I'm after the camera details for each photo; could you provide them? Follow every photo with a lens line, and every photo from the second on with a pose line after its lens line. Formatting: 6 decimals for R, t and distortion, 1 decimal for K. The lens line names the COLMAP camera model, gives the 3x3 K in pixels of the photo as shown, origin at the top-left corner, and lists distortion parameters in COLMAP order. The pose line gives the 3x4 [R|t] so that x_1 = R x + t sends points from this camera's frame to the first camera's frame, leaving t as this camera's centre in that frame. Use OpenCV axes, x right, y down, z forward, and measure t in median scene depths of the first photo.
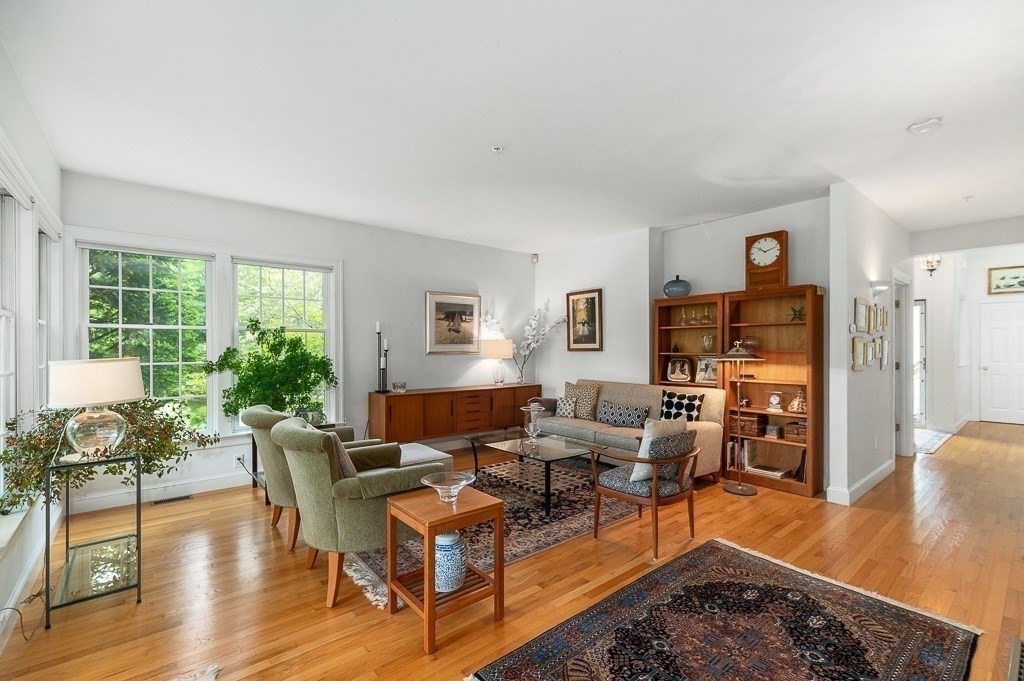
lens RADIAL K [[444.8, 0, 514.5], [0, 444.8, 349.0], [0, 0, 1]] dist [-0.000782, -0.000220]
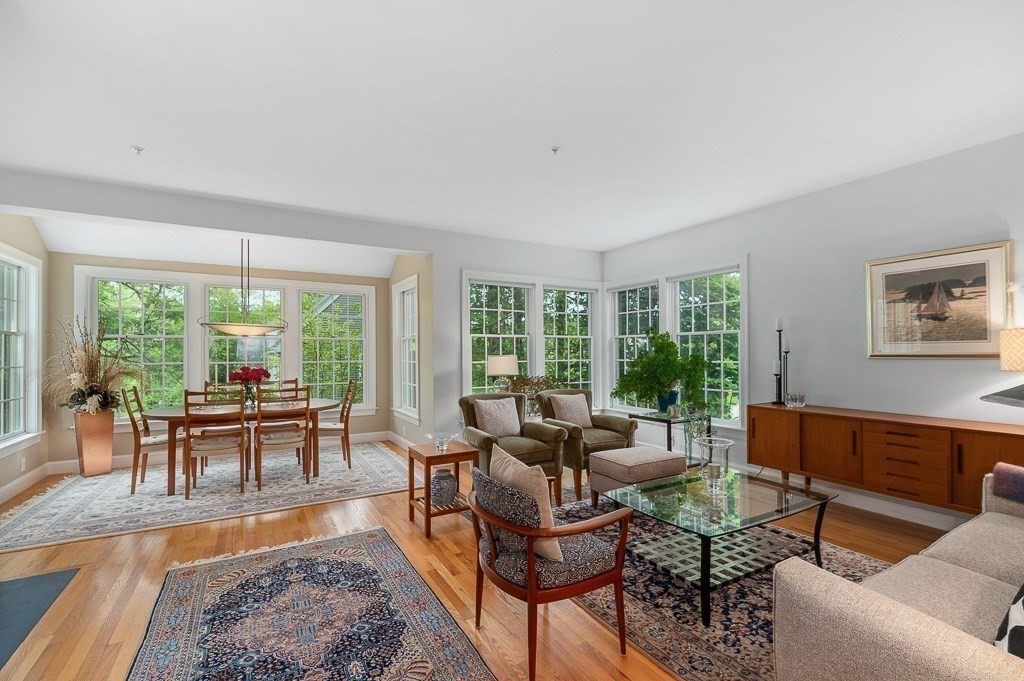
lens RADIAL K [[444.8, 0, 514.5], [0, 444.8, 349.0], [0, 0, 1]] dist [-0.000782, -0.000220]
pose [[-0.157410, -0.003566, -0.987527, 0.575308], [0.002704, 0.999988, -0.004042, -0.000306], [0.987530, -0.003306, -0.157399, 0.640833]]
